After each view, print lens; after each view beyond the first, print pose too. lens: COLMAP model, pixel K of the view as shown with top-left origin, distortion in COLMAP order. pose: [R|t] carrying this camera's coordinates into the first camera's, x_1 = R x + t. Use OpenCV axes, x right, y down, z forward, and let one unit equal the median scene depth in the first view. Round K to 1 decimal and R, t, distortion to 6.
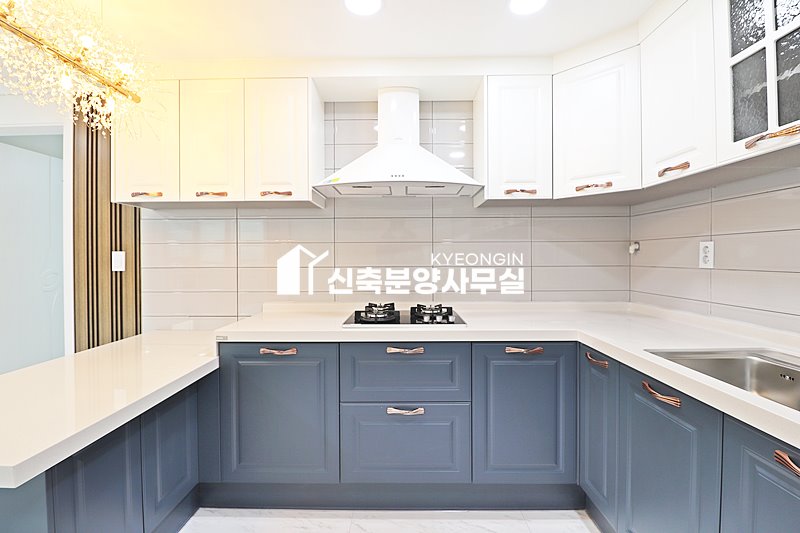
lens RADIAL K [[369.0, 0, 400.3], [0, 369.0, 259.2], [0, 0, 1]] dist [0.000503, -0.014182]
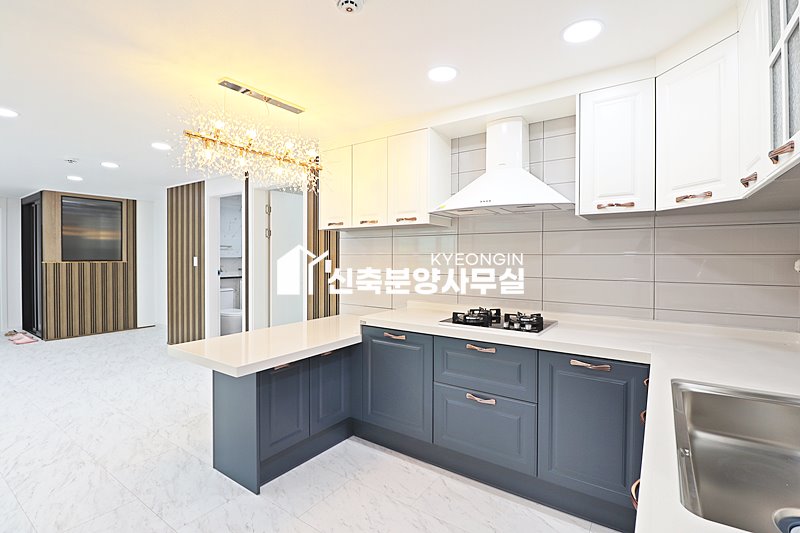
lens RADIAL K [[369.0, 0, 400.3], [0, 369.0, 259.2], [0, 0, 1]] dist [0.000503, -0.014182]
pose [[0.828453, 0.010817, -0.559953, 0.409220], [-0.009231, 0.999941, 0.005659, -0.042523], [0.559982, 0.000481, 0.828505, -0.125010]]
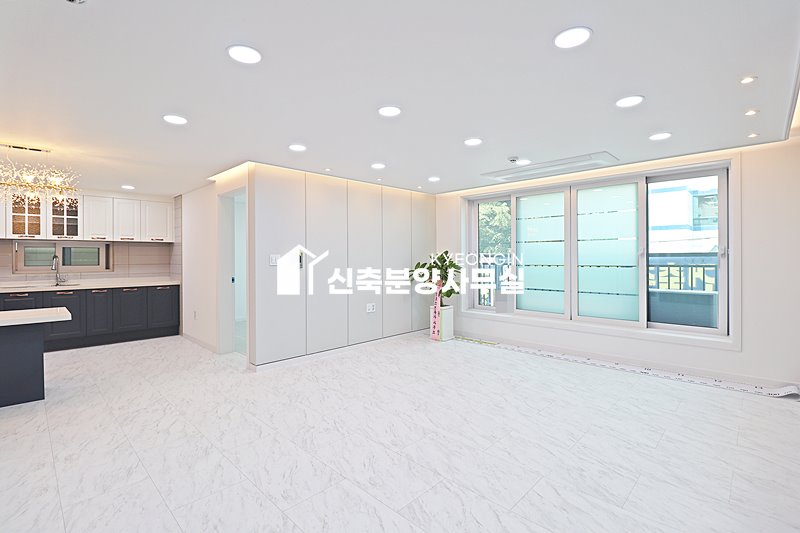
lens RADIAL K [[371.2, 0, 399.8], [0, 371.2, 257.8], [0, 0, 1]] dist [-0.002977, -0.011205]
pose [[-0.718216, 0.004471, 0.695805, -3.083322], [0.009360, 0.999951, 0.003237, -0.017629], [-0.695757, 0.008837, -0.718223, 0.568308]]
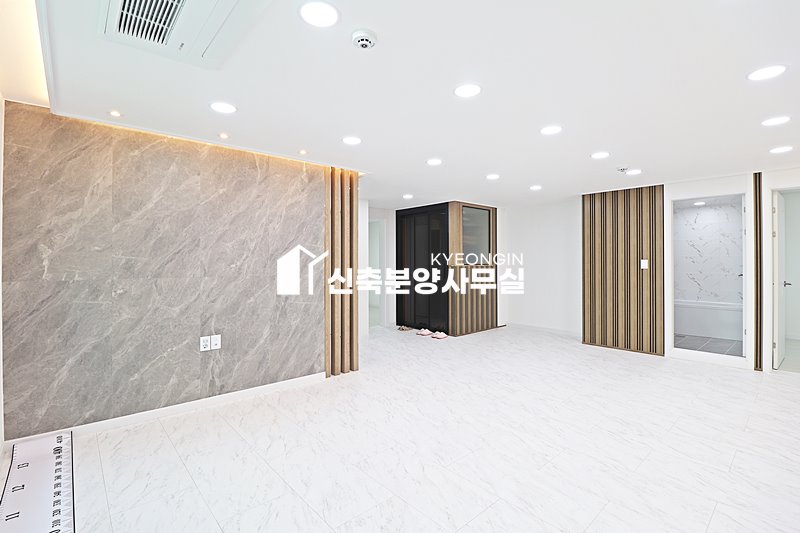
lens RADIAL K [[369.0, 0, 400.3], [0, 369.0, 259.2], [0, 0, 1]] dist [0.000503, -0.014182]
pose [[0.670094, -0.002645, -0.742271, -1.426704], [-0.002345, 0.999981, -0.005681, -0.015514], [0.742272, 0.005547, 0.670076, -1.821731]]
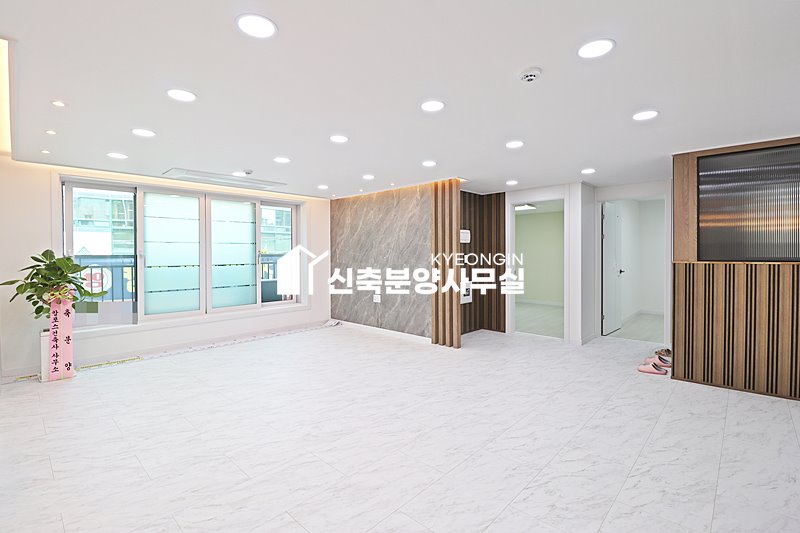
lens RADIAL K [[369.0, 0, 400.3], [0, 369.0, 259.2], [0, 0, 1]] dist [0.000503, -0.014182]
pose [[-0.682193, 0.016992, -0.730975, -1.093264], [0.005292, 0.999818, 0.018302, -0.035239], [0.731153, 0.008617, -0.682159, 0.959562]]
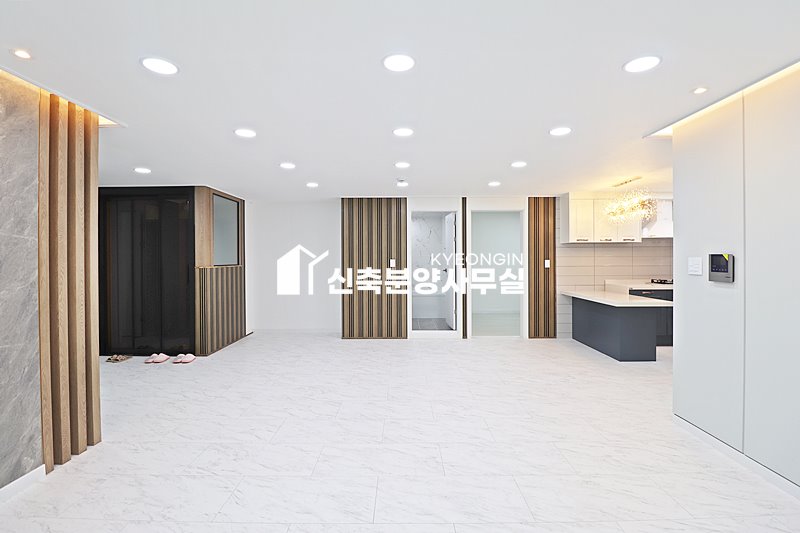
lens RADIAL K [[369.0, 0, 400.3], [0, 369.0, 259.2], [0, 0, 1]] dist [0.000503, -0.014182]
pose [[0.999999, -0.000978, -0.001236, -2.135150], [0.000978, 1.000000, 0.000160, -0.033231], [0.001236, -0.000161, 0.999999, -1.867028]]
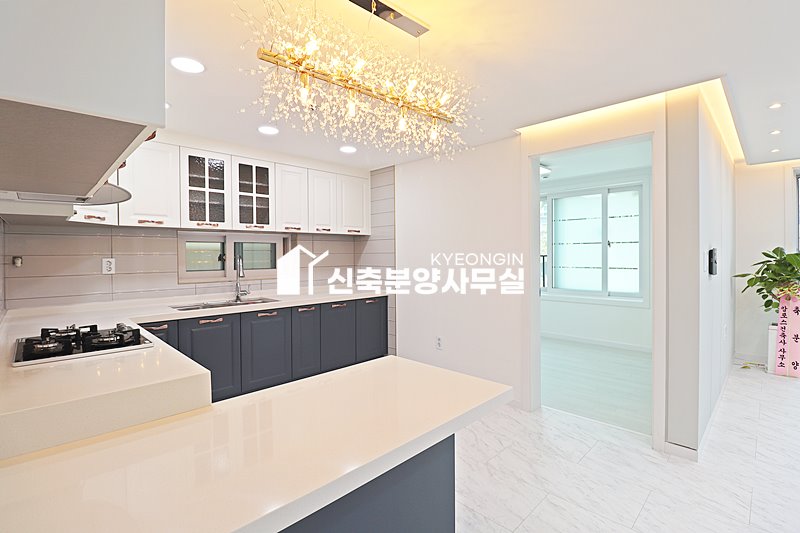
lens RADIAL K [[373.9, 0, 402.2], [0, 373.9, 259.0], [0, 0, 1]] dist [0.000657, -0.014266]
pose [[-0.712252, 0.000660, 0.701923, -1.181054], [0.014036, 0.999813, 0.013302, -0.043052], [-0.701783, 0.019327, -0.712128, 1.115167]]
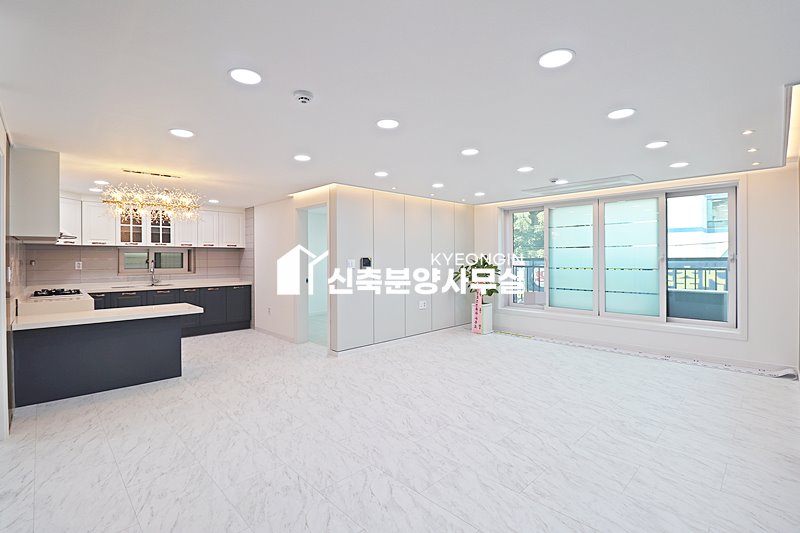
lens RADIAL K [[369.0, 0, 400.3], [0, 369.0, 259.2], [0, 0, 1]] dist [0.000503, -0.014182]
pose [[-0.700353, 0.004421, 0.713783, -3.138182], [0.010317, 0.999939, 0.003930, -0.046130], [-0.713722, 0.010116, -0.700356, 1.088474]]
